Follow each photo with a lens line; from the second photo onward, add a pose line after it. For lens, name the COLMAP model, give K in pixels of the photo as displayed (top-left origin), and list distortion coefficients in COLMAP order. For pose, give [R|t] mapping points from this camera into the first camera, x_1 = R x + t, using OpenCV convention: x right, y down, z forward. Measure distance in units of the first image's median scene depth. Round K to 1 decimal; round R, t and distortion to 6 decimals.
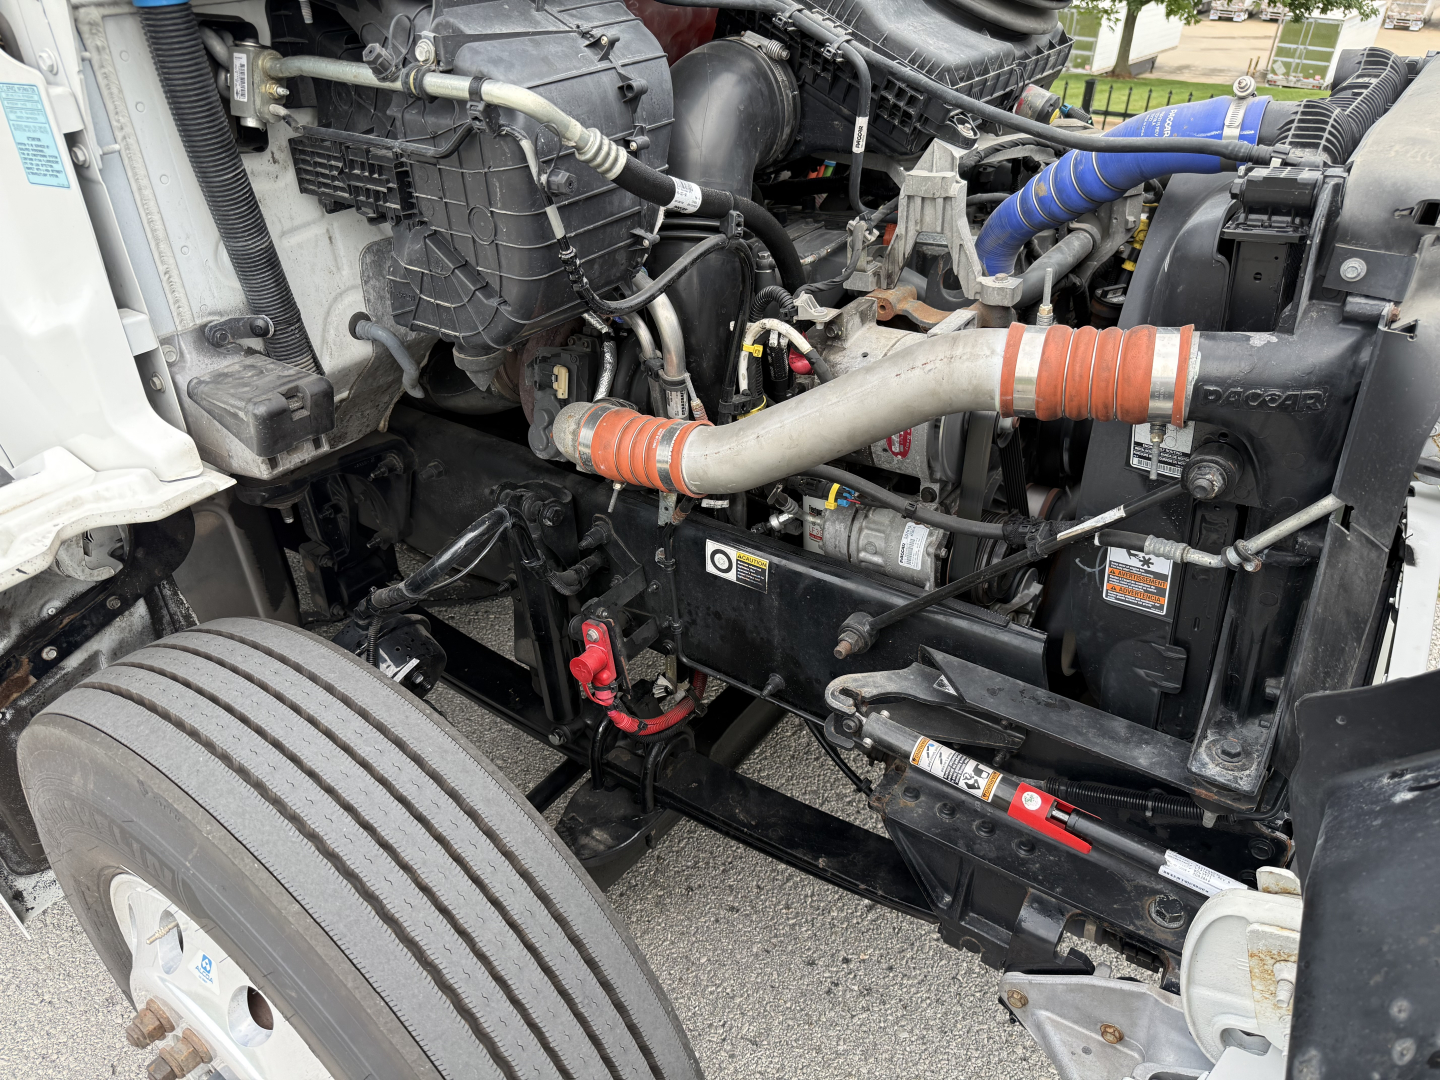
lens RADIAL K [[1062.9, 0, 732.2], [0, 1062.9, 536.2], [0, 0, 1]] dist [-0.036176, 0.037449]
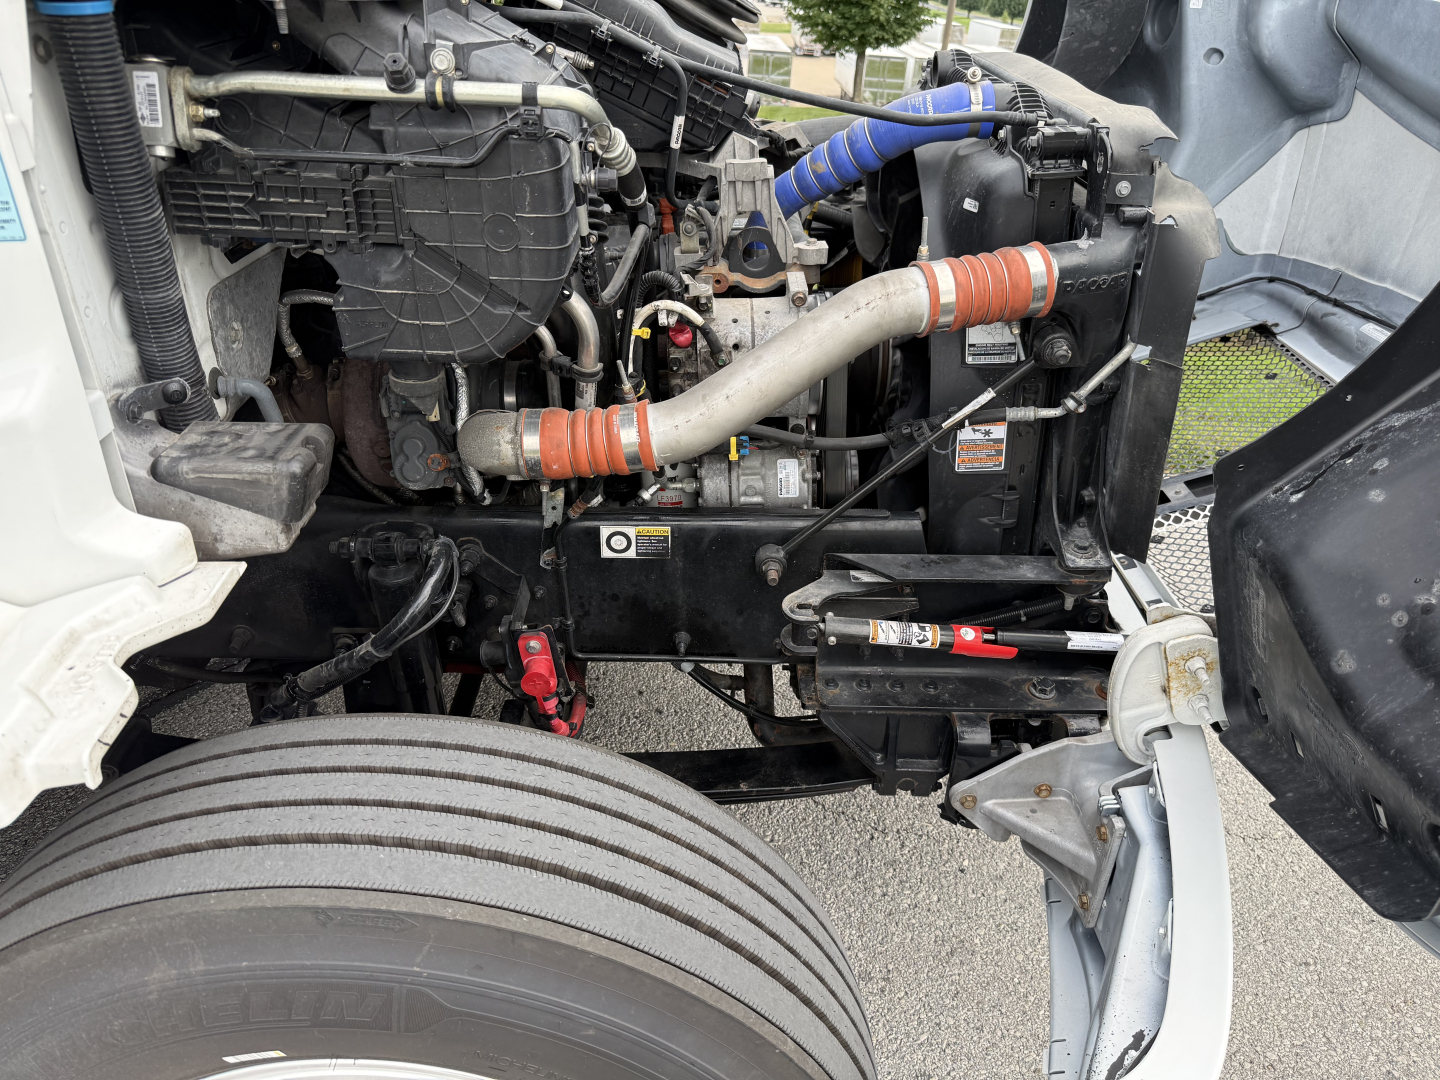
lens RADIAL K [[1062.9, 0, 718.6], [0, 1062.9, 542.9], [0, 0, 1]] dist [-0.036176, 0.037449]
pose [[0.804012, -0.263345, 0.533118, -0.583663], [0.274340, 0.959738, 0.060341, -0.014713], [-0.527543, 0.097741, 0.843887, 0.067294]]
